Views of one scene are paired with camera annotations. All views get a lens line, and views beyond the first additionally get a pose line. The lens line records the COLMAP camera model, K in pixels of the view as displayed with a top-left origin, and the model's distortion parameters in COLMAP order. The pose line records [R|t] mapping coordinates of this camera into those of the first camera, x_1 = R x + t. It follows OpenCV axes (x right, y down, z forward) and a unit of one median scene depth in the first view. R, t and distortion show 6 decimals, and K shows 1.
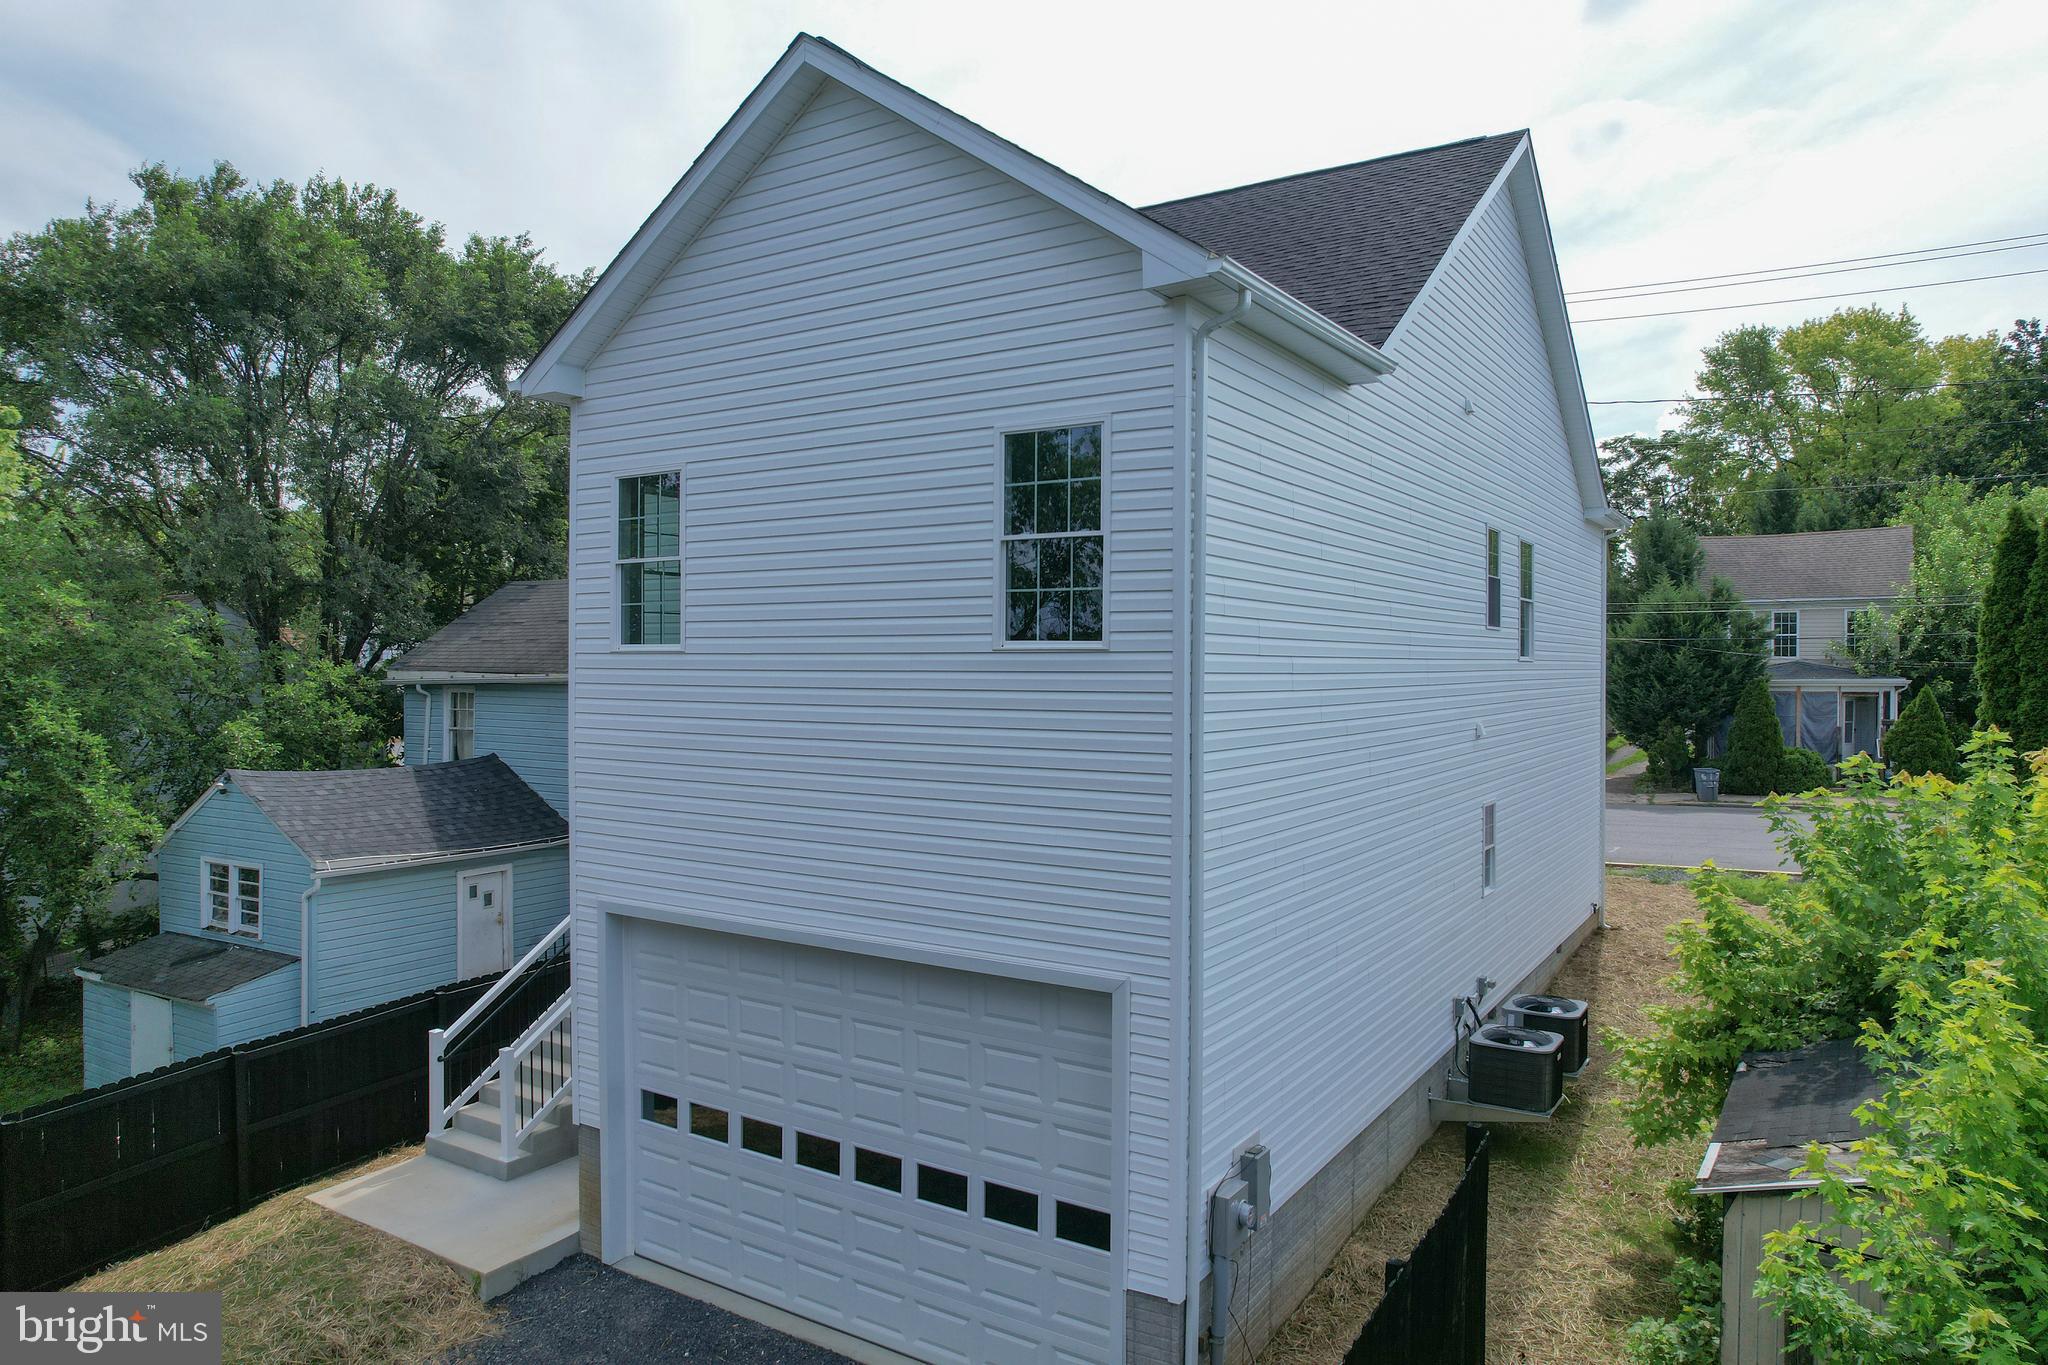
lens RADIAL K [[1290.6, 0, 1024.5], [0, 1290.6, 681.7], [0, 0, 1]] dist [-0.036674, 0.018461]
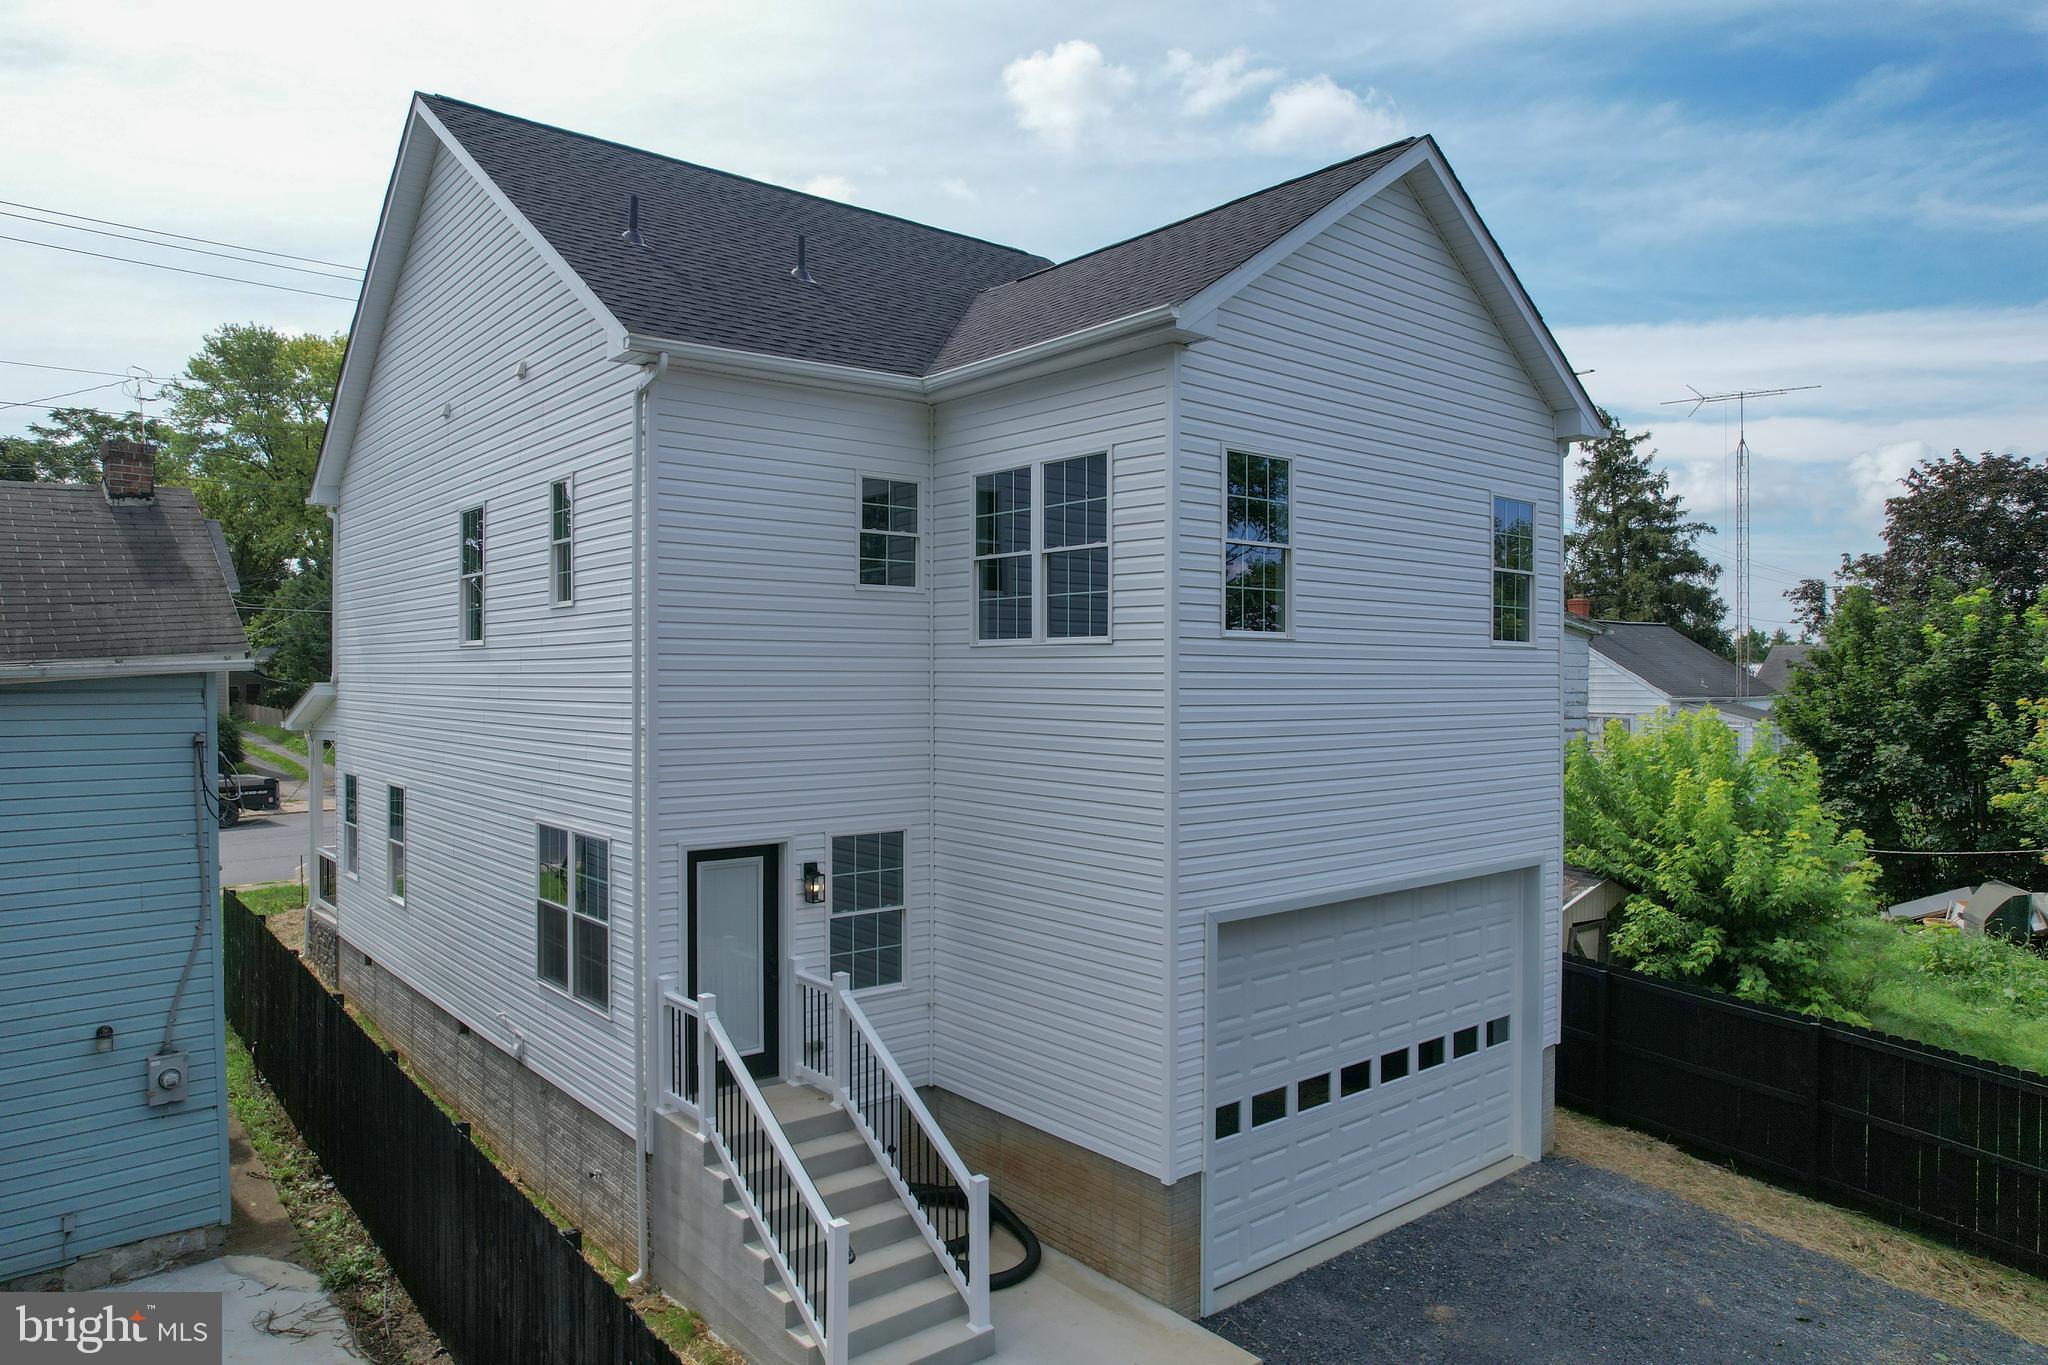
lens RADIAL K [[1290.6, 0, 1004.9], [0, 1290.6, 685.3], [0, 0, 1]] dist [-0.036674, 0.018461]
pose [[0.302669, -0.006774, 0.953072, -1.259428], [0.007603, 0.999960, 0.004693, 0.005064], [-0.953066, 0.005826, 0.302708, 0.881831]]
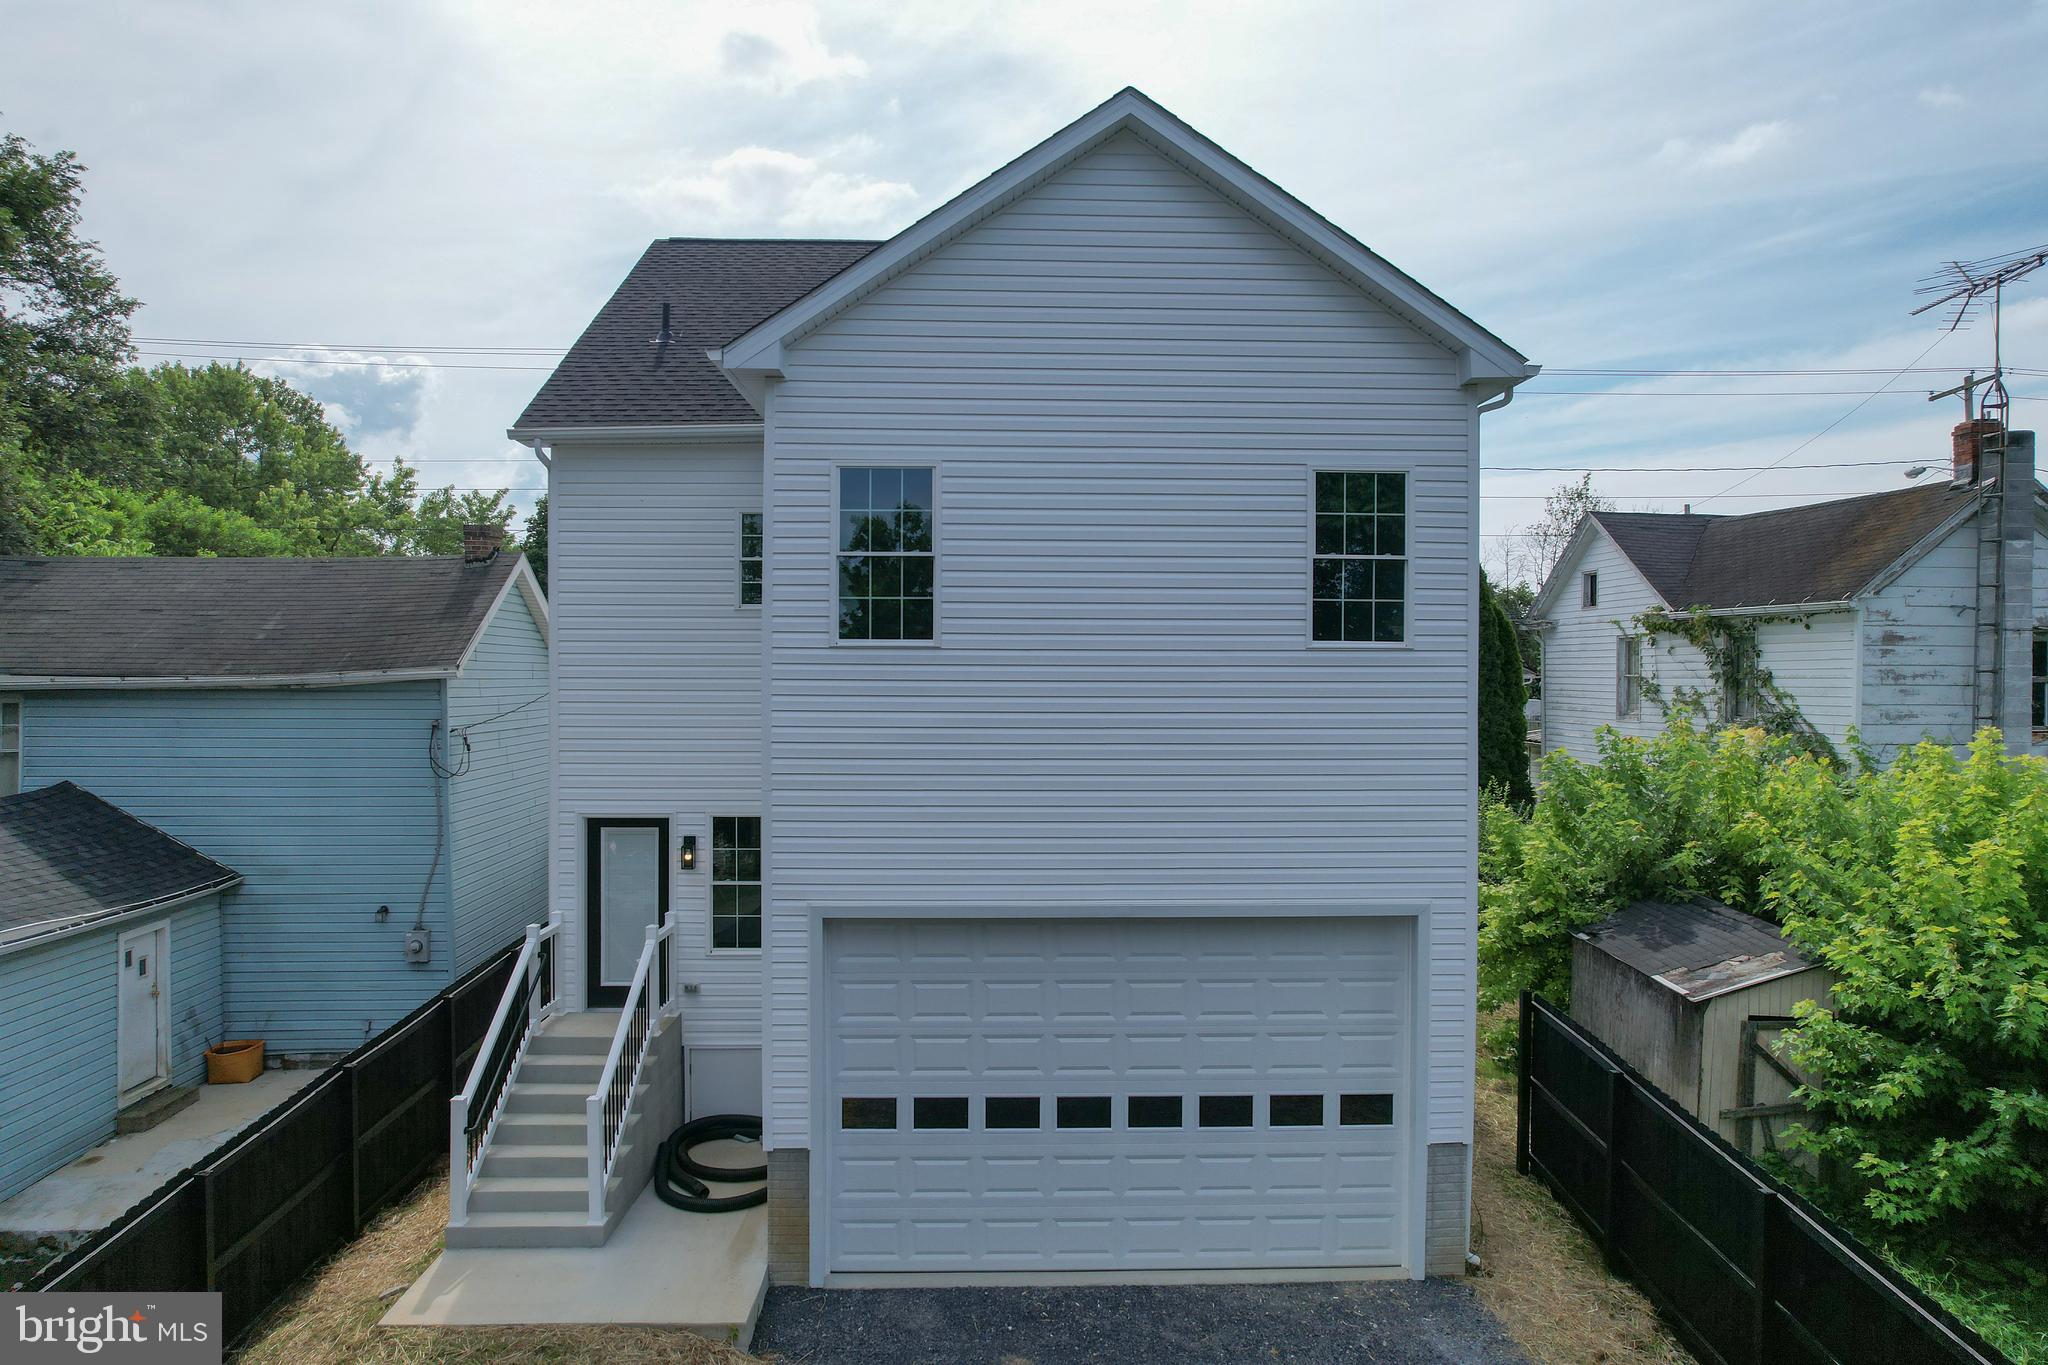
lens RADIAL K [[1290.6, 0, 1036.5], [0, 1290.6, 679.3], [0, 0, 1]] dist [-0.036674, 0.018461]
pose [[0.827710, -0.005674, 0.561127, -0.742680], [0.008311, 0.999963, -0.002149, 0.004064], [-0.561095, 0.006443, 0.827727, 0.114788]]
